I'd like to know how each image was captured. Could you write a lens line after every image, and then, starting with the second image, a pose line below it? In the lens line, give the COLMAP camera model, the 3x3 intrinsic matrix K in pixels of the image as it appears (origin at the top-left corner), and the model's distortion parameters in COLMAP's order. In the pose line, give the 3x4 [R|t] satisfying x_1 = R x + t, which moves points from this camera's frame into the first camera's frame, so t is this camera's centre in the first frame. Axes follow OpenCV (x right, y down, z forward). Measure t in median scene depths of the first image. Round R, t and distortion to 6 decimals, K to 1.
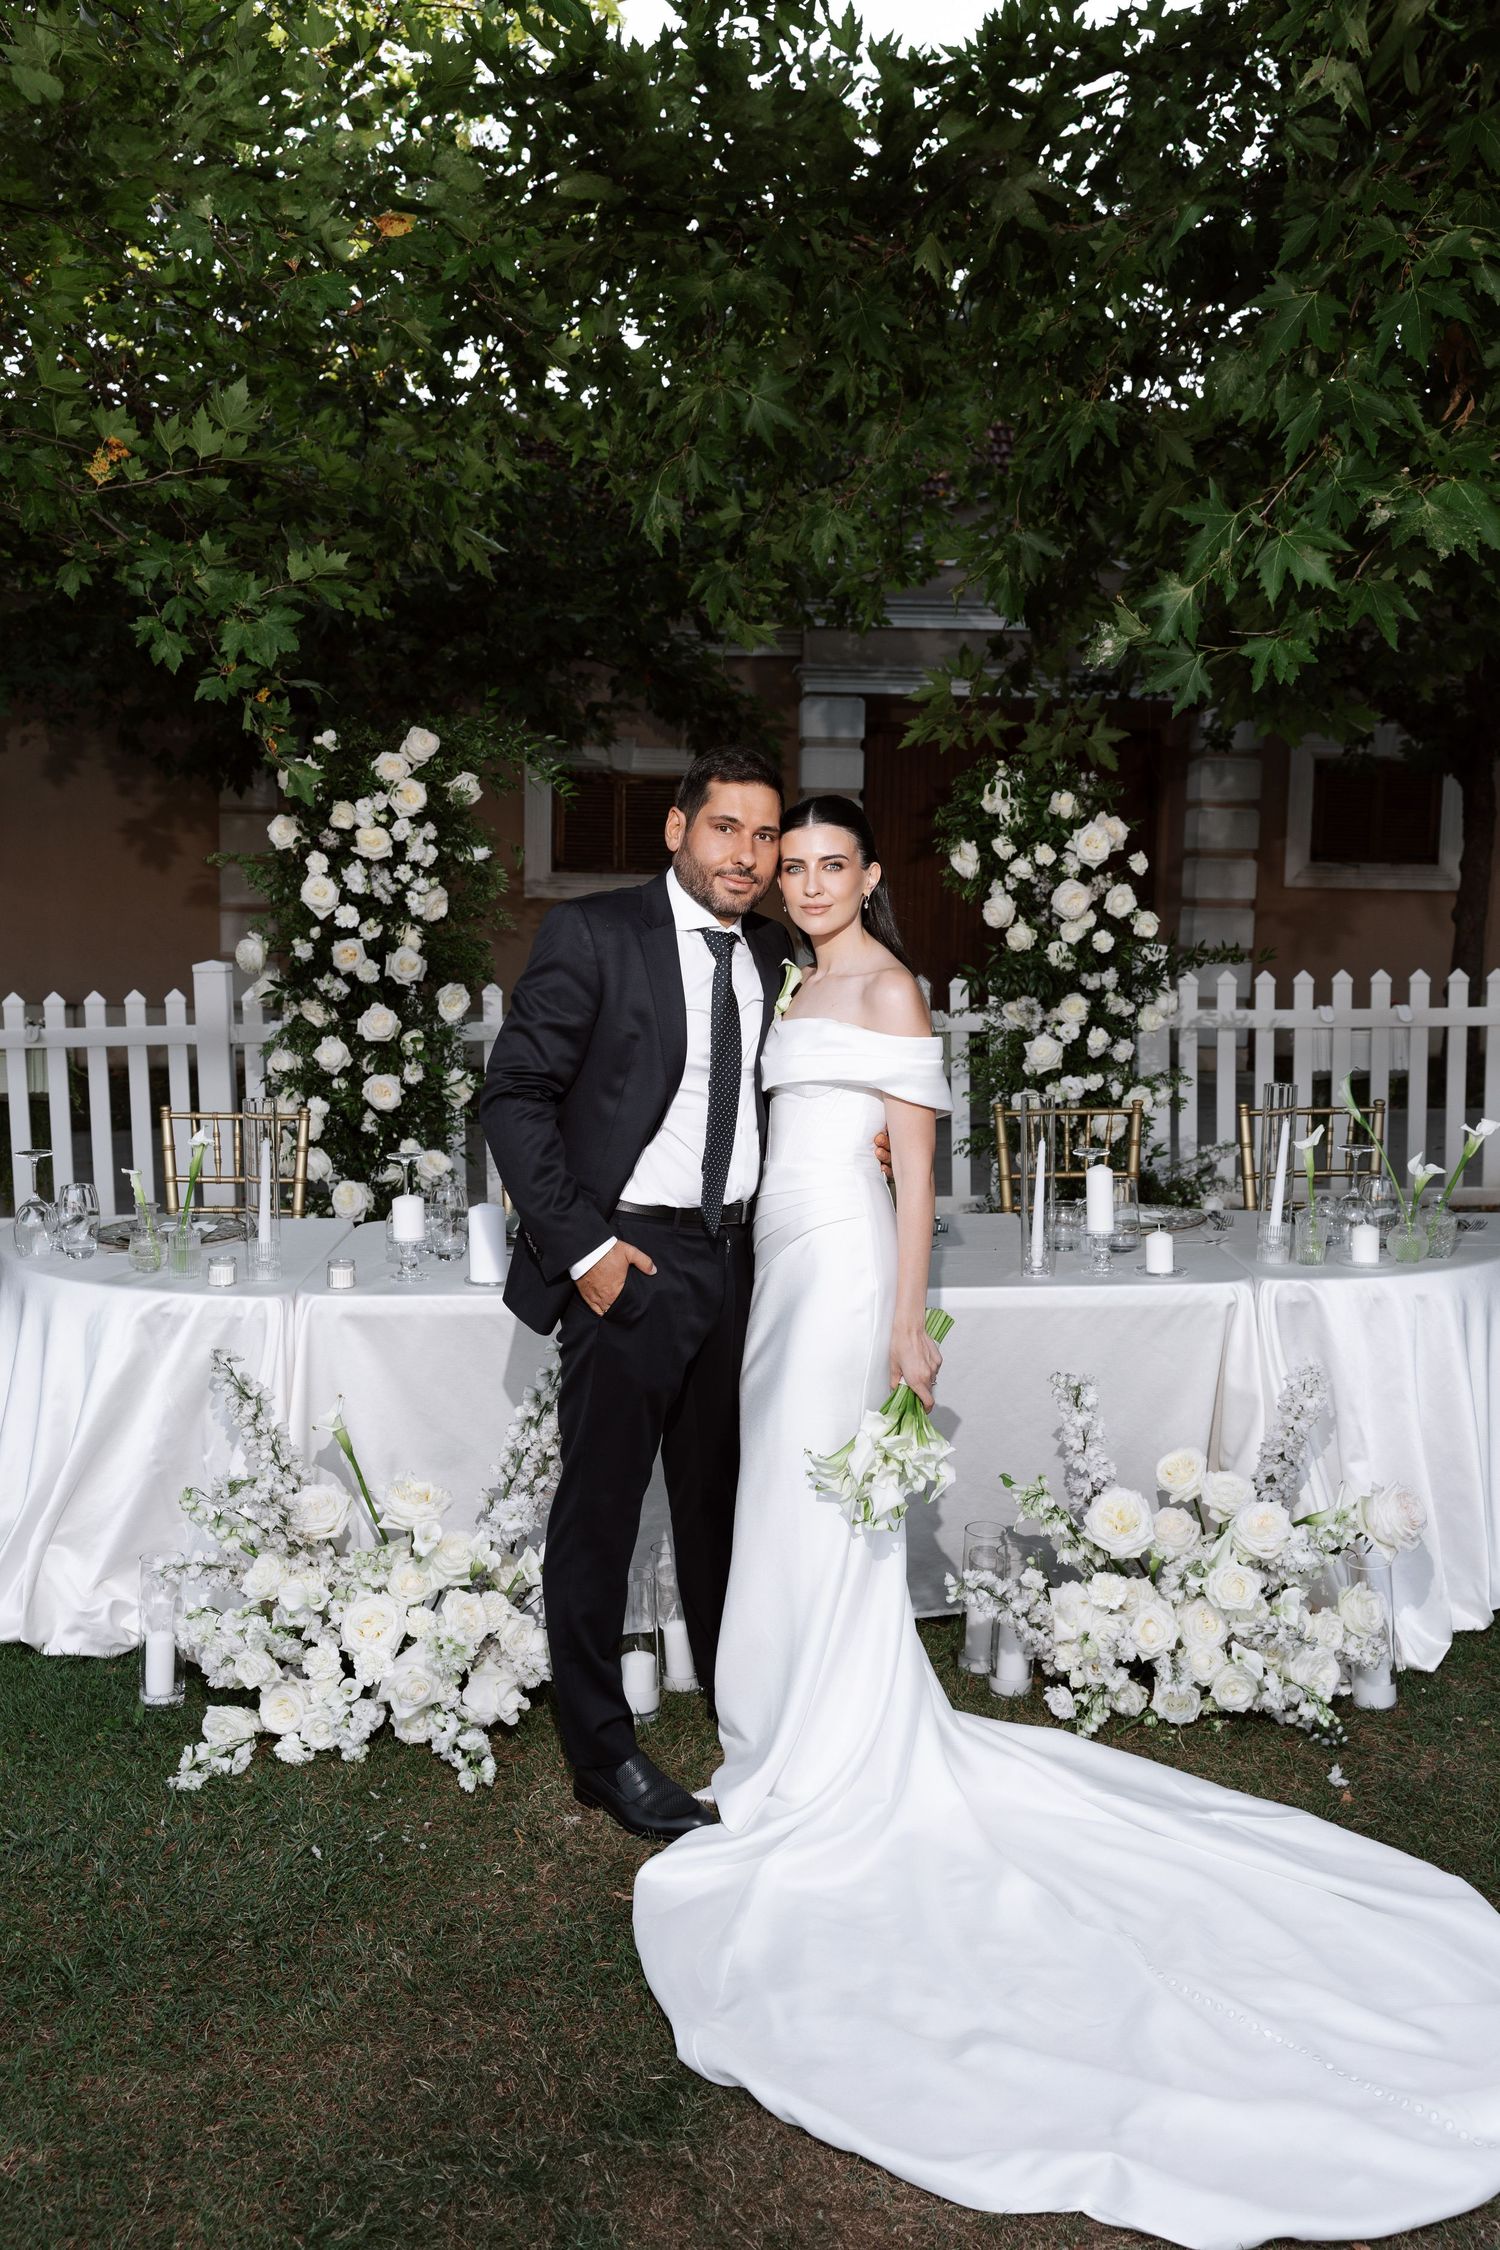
lens RADIAL K [[2121.2, 0, 751.7], [0, 2121.2, 1124.4], [0, 0, 1]] dist [0.010951, 0.000000]
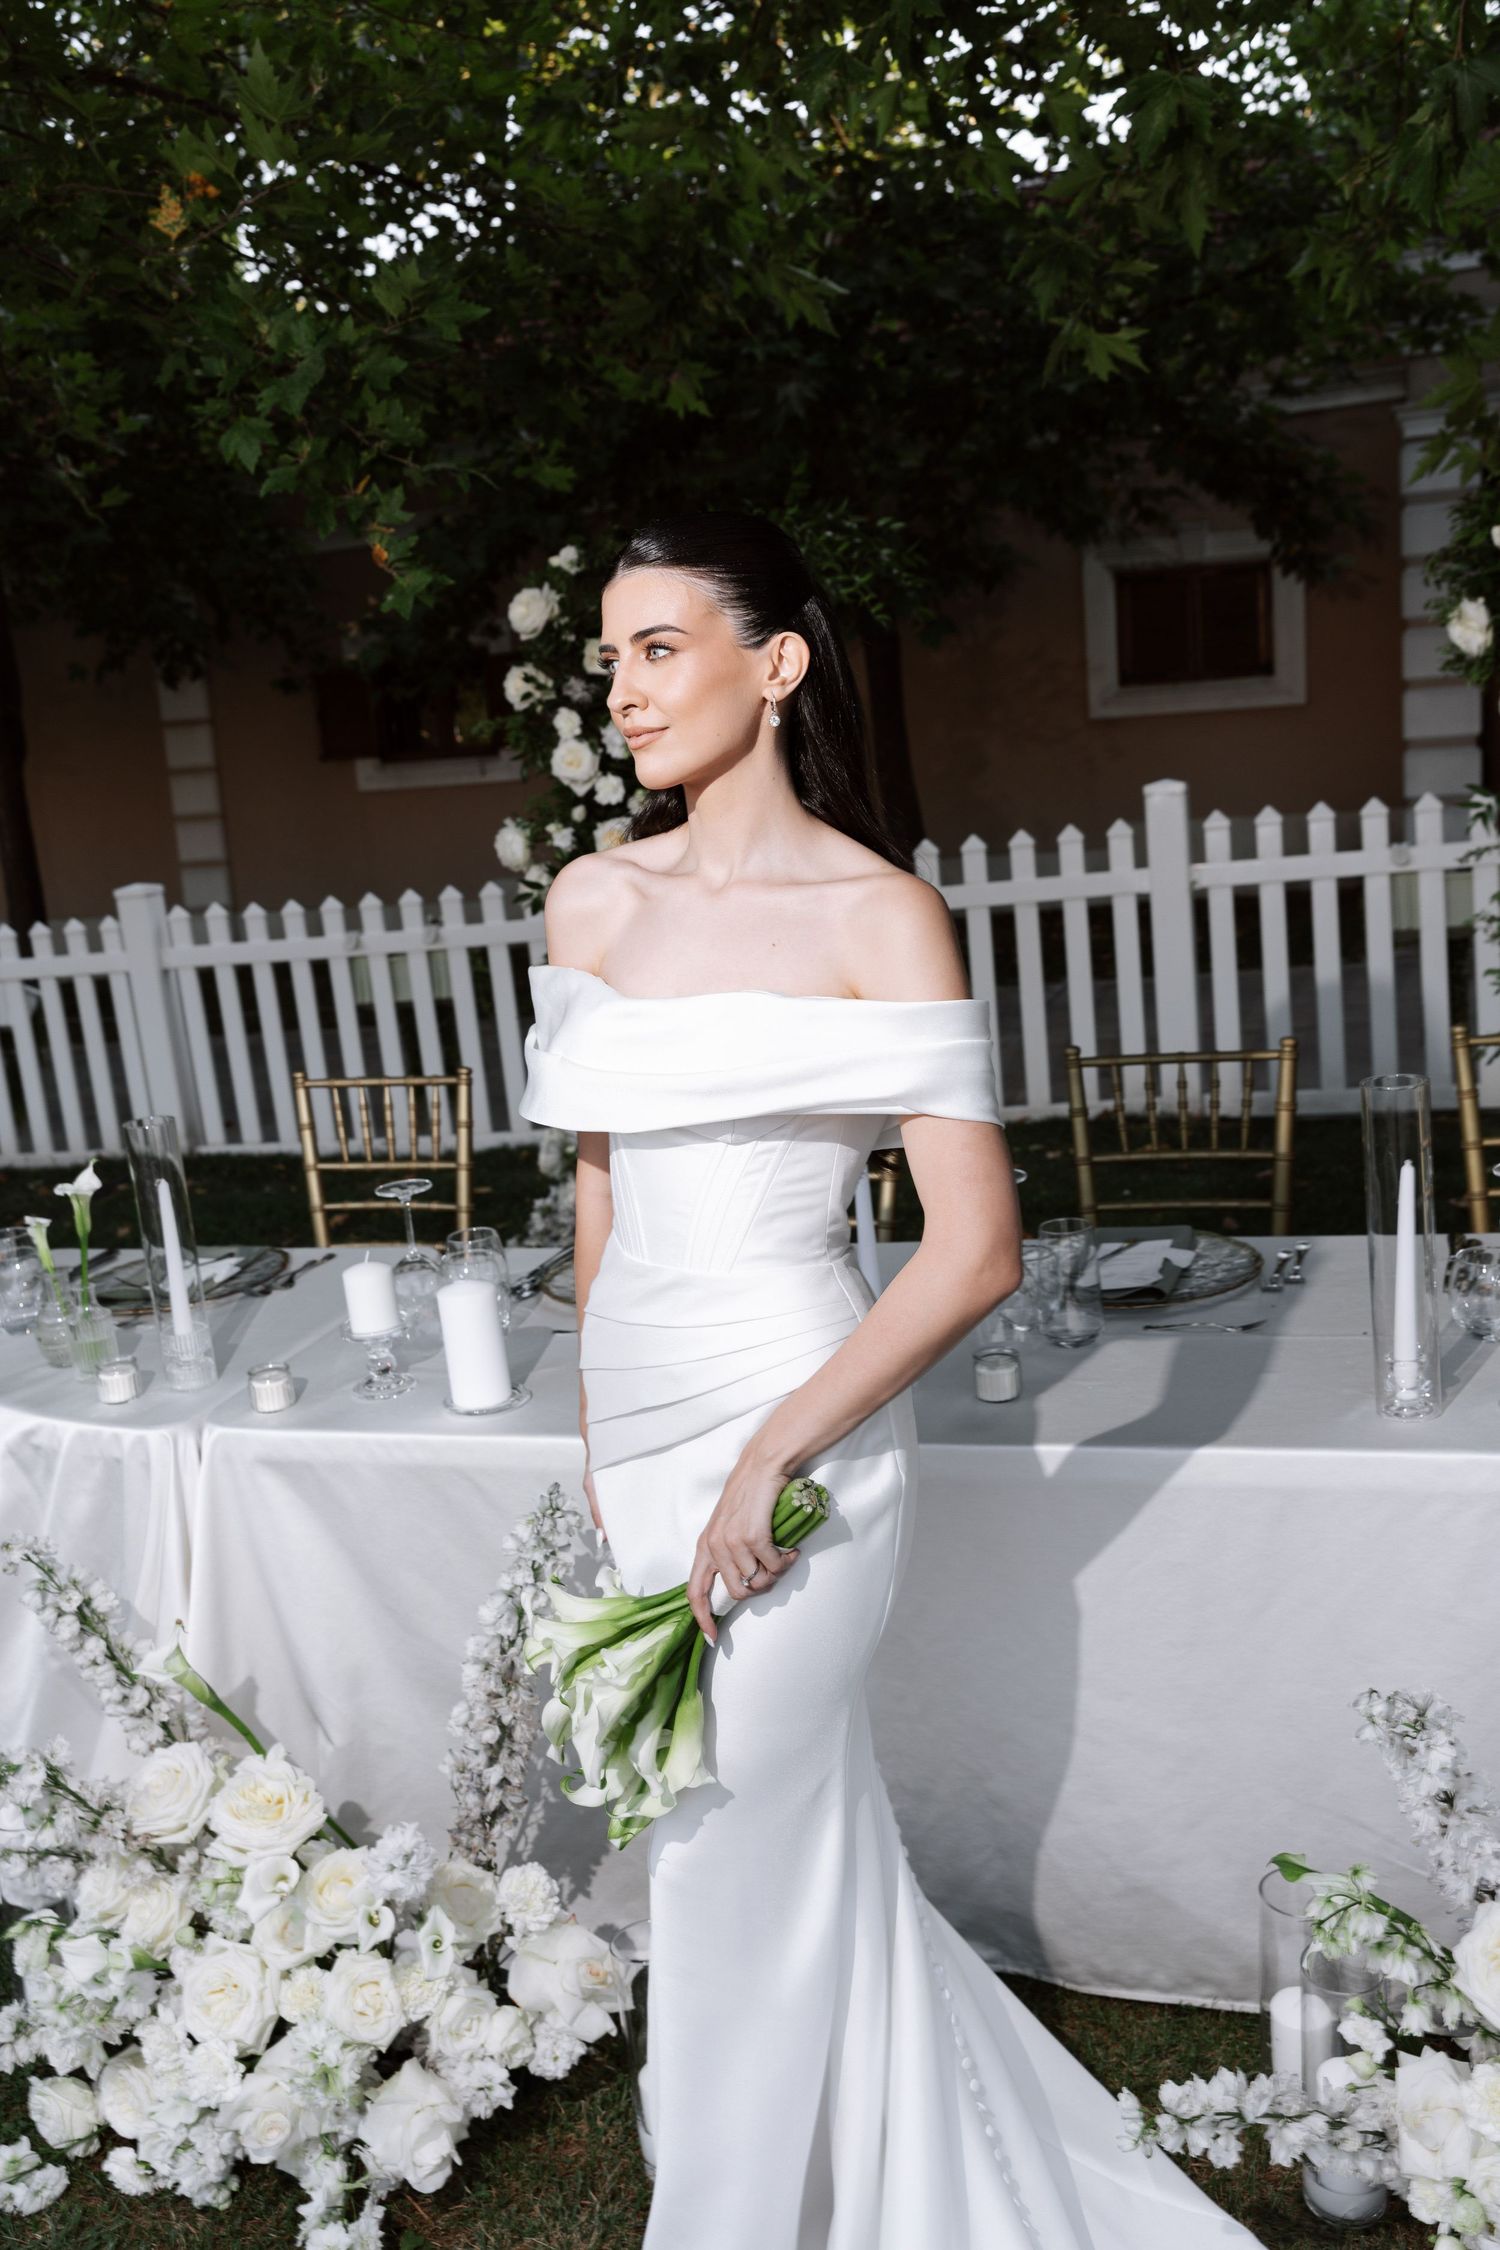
lens RADIAL K [[1995.4, 0, 748.9], [0, 1995.4, 1124.0], [0, 0, 1]] dist [-0.009659, -0.004441]
pose [[0.937458, -0.021153, -0.347455, 0.166888], [0.054031, 0.994897, 0.085210, -0.057310], [0.343880, -0.098654, 0.933817, 0.520817]]
